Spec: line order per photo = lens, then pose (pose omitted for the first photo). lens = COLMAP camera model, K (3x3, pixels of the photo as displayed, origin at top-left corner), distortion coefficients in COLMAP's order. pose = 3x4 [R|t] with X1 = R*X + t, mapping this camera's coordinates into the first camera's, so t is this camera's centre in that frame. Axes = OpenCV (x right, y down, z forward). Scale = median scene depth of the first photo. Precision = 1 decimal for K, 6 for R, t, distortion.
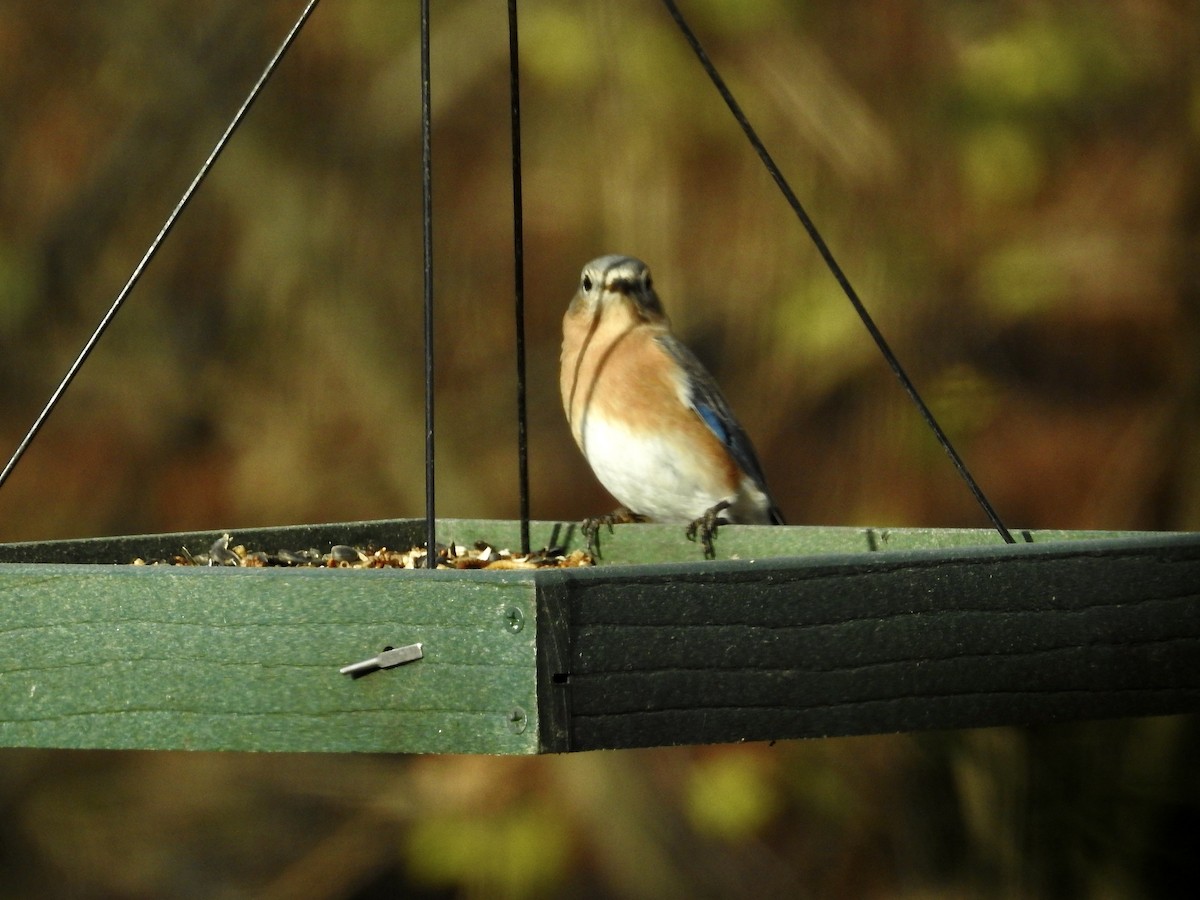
lens RADIAL K [[1442.2, 0, 600.0], [0, 1442.2, 450.0], [0, 0, 1]] dist [-0.000025, -0.043855]
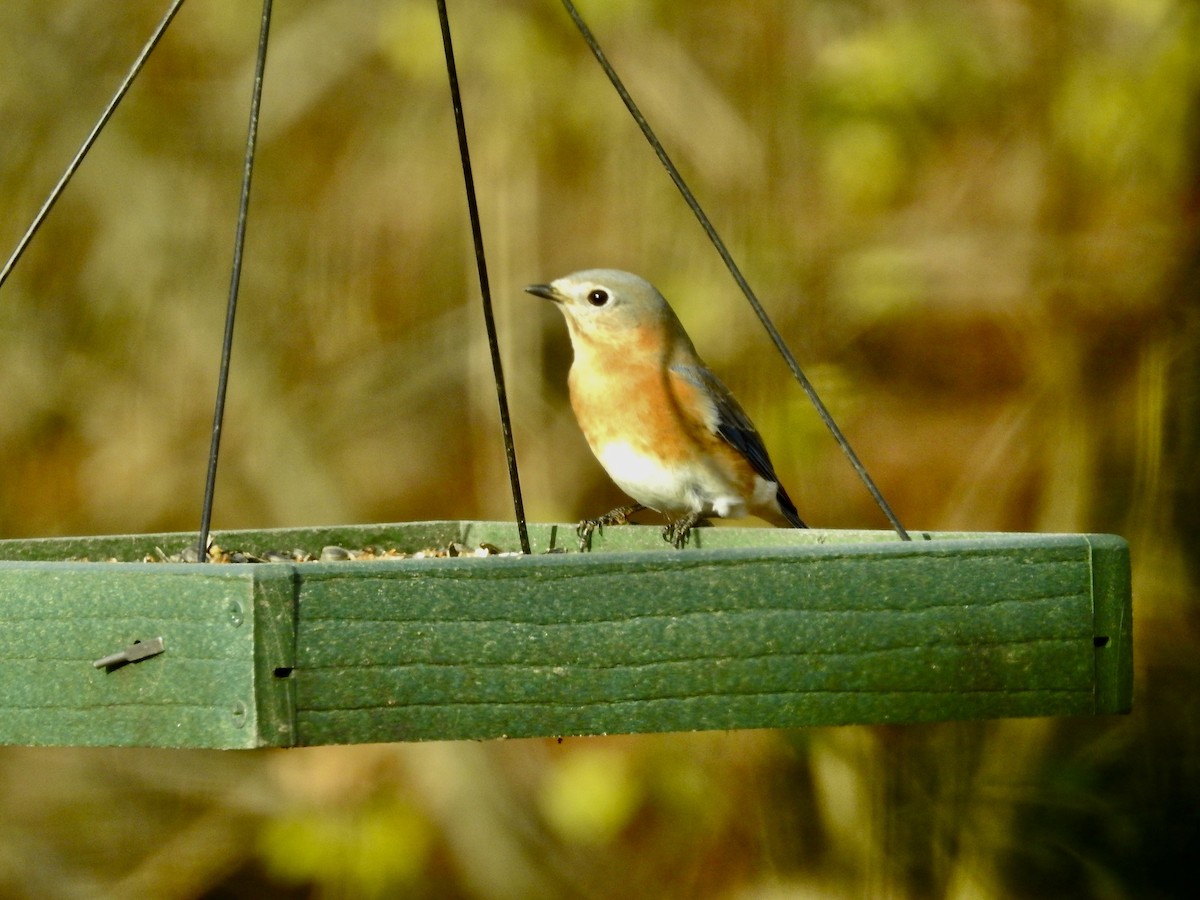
lens RADIAL K [[1442.2, 0, 600.0], [0, 1442.2, 450.0], [0, 0, 1]] dist [-0.000025, -0.043855]
pose [[0.999960, 0.004261, -0.007828, 0.159947], [-0.004277, 0.999989, -0.002125, 0.004483], [0.007819, 0.002159, 0.999967, 0.002990]]
